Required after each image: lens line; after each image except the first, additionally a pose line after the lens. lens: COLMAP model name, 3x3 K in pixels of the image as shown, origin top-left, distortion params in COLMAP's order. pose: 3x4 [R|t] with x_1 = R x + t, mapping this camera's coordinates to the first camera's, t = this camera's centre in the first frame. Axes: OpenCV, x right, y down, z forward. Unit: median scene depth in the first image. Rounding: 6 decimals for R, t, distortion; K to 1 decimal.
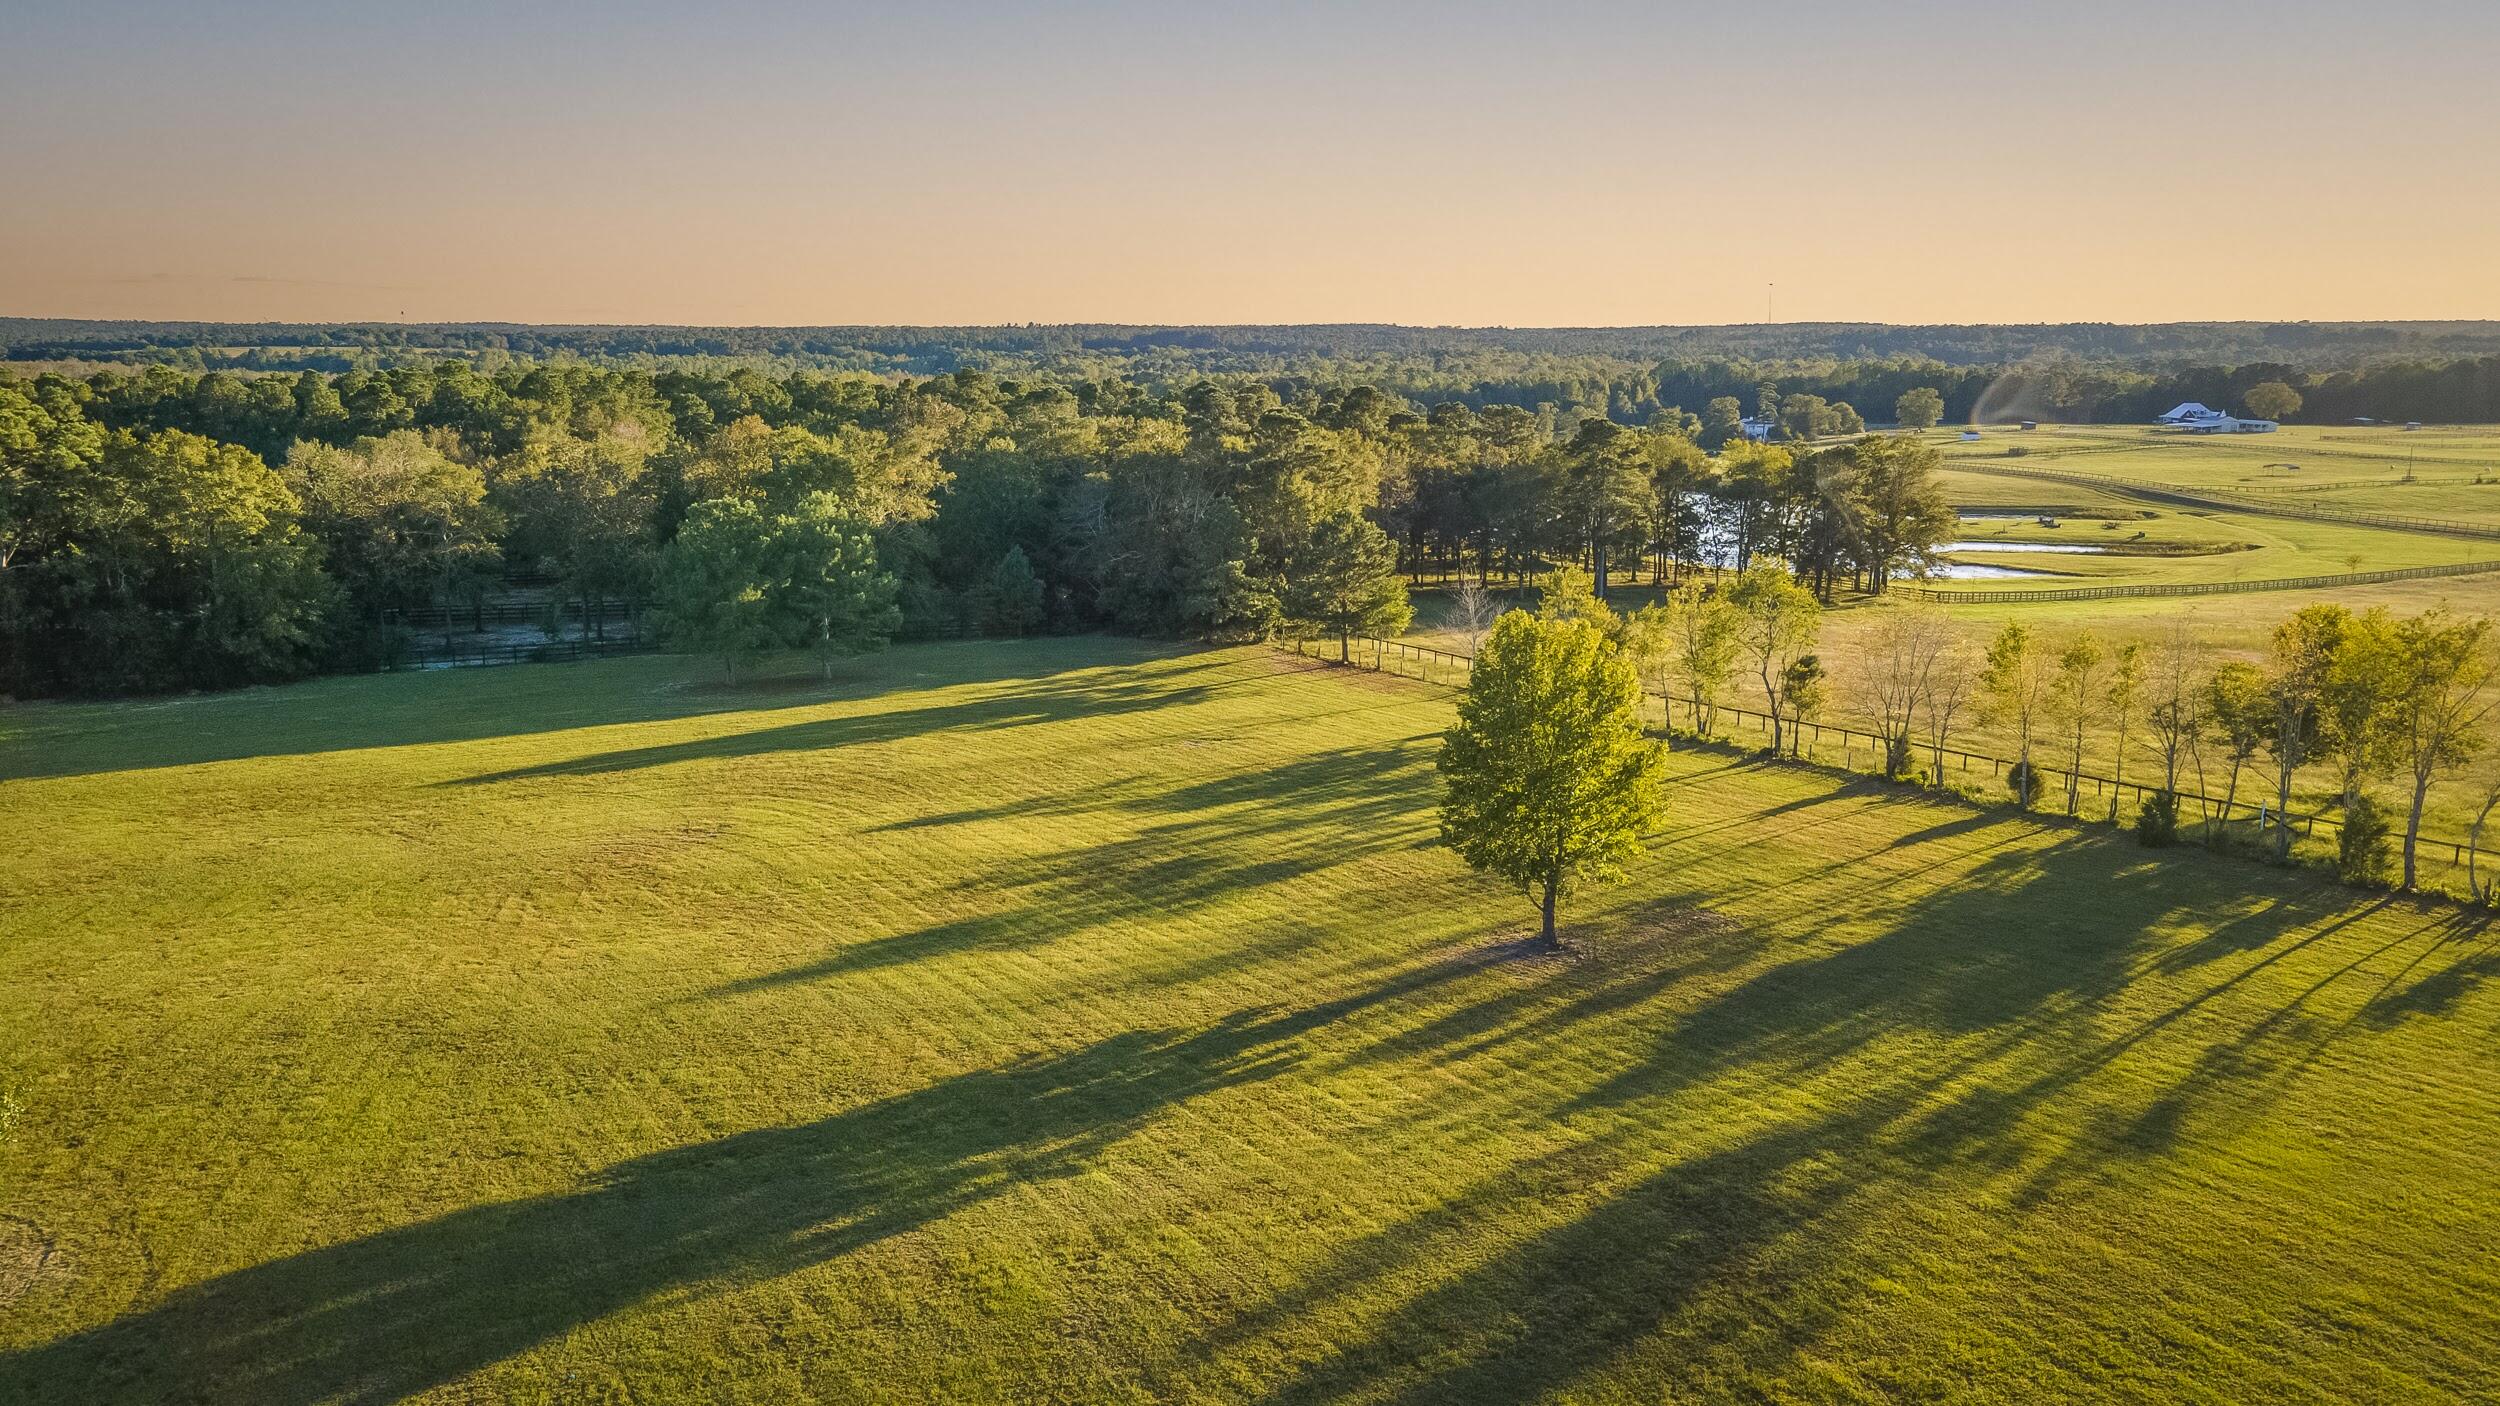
lens RADIAL K [[1759.7, 0, 1250.8], [0, 1759.7, 702.8], [0, 0, 1]] dist [-0.001081, -0.000058]
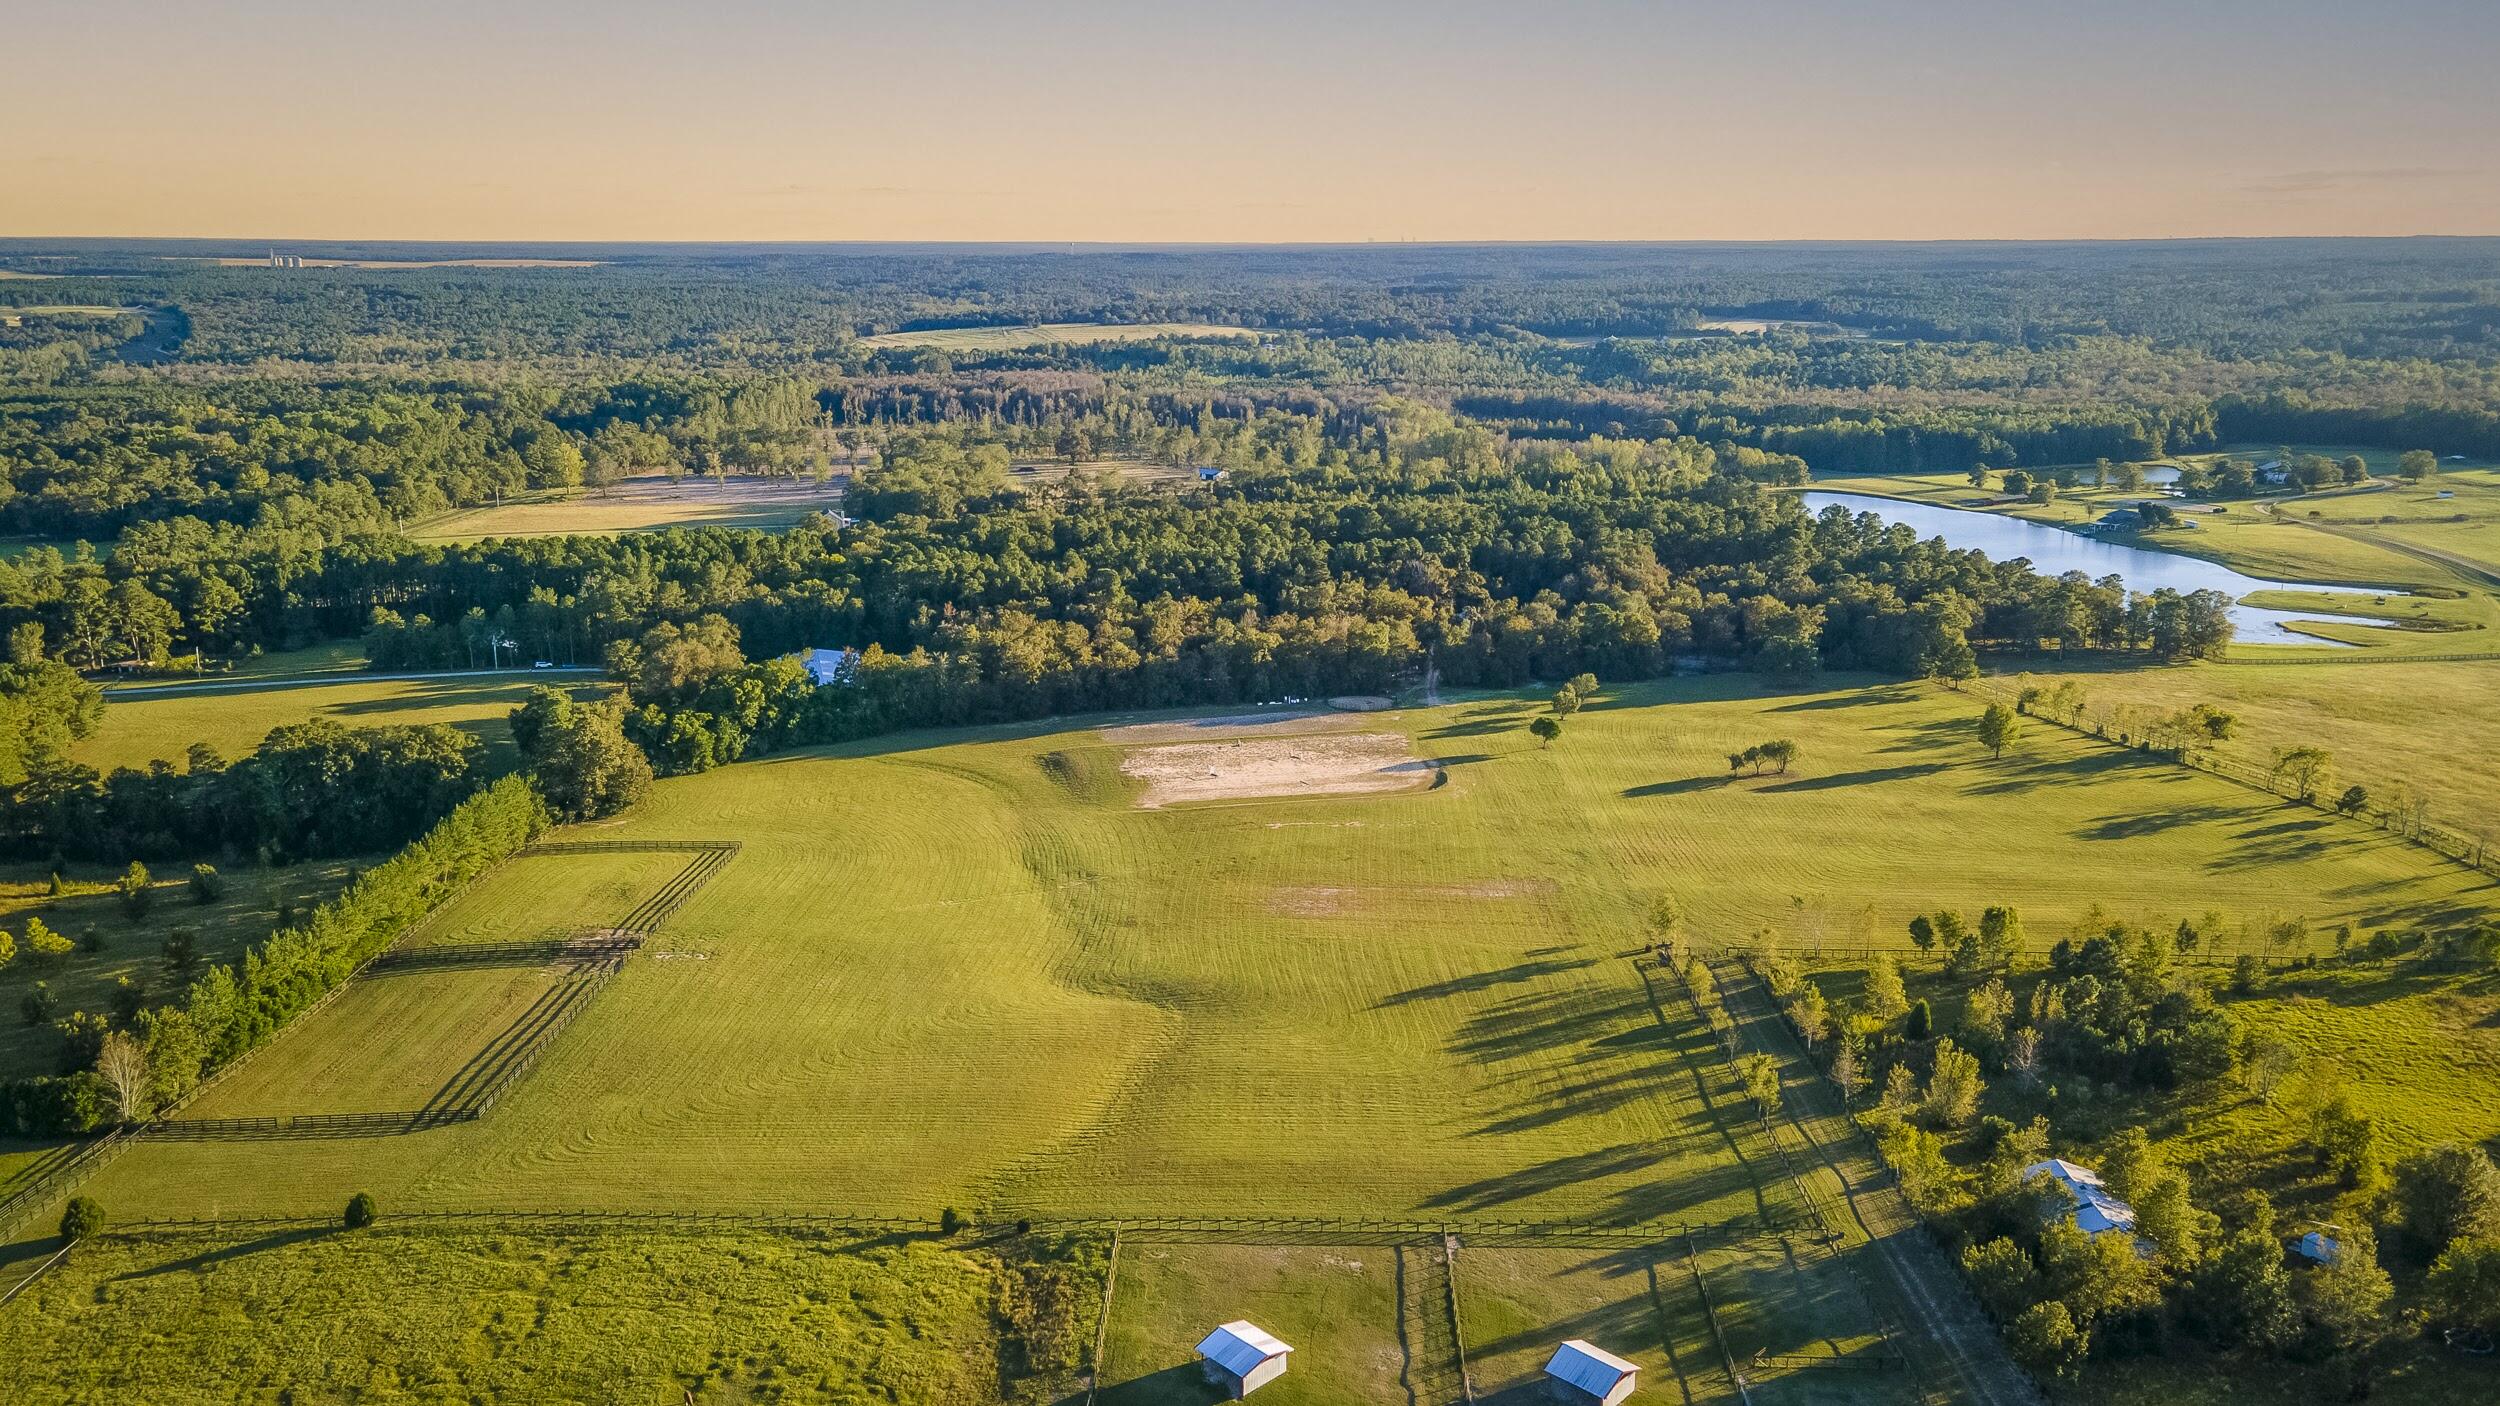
lens RADIAL K [[1725.3, 0, 1247.8], [0, 1725.3, 701.9], [0, 0, 1]] dist [0.005385, 0.001566]
pose [[0.949253, 0.067586, -0.307165, -0.207834], [-0.049265, 0.996534, 0.067022, -0.146589], [0.310630, -0.048488, 0.949293, -2.447854]]
